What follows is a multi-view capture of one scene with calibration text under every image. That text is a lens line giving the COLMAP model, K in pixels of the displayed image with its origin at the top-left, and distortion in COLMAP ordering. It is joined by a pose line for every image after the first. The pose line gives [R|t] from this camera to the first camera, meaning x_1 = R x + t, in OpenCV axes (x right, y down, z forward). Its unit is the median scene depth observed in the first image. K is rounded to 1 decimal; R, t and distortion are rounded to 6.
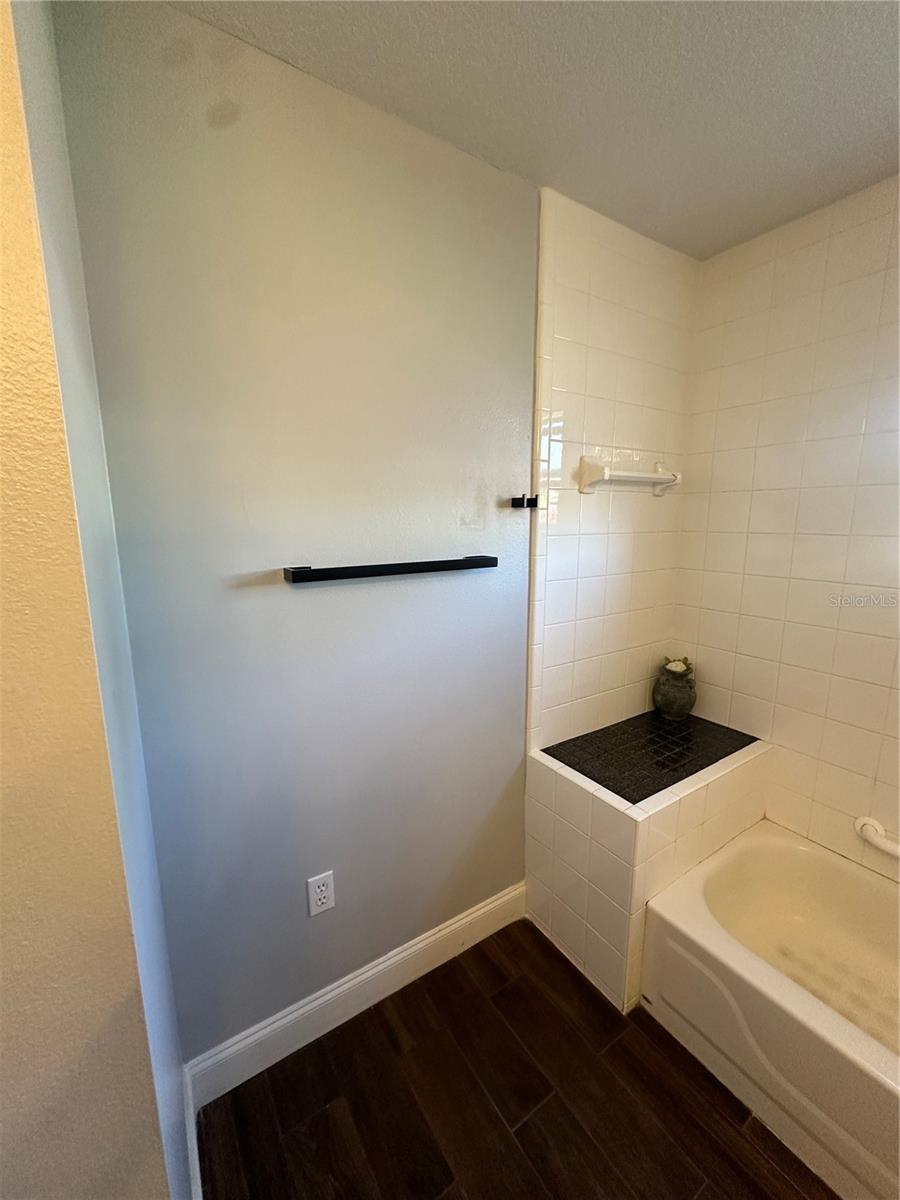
lens RADIAL K [[478.5, 0, 450.0], [0, 478.5, 600.0], [0, 0, 1]] dist [-0.001887, 0.000567]
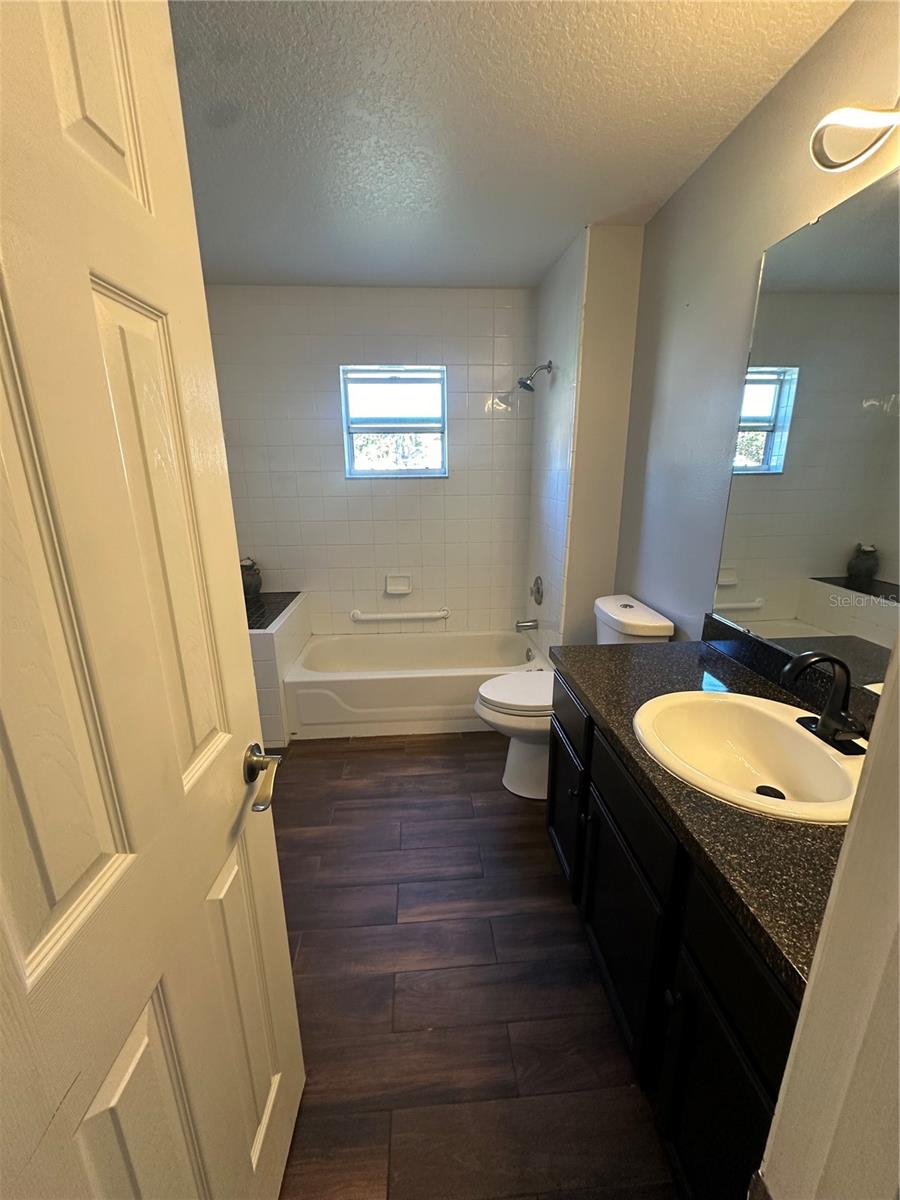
lens RADIAL K [[478.5, 0, 450.0], [0, 478.5, 600.0], [0, 0, 1]] dist [-0.001887, 0.000567]
pose [[0.497187, -0.234991, 0.835215, -0.672063], [0.163724, 0.970741, 0.175660, 0.122352], [-0.852056, 0.049409, 0.521114, -0.460699]]
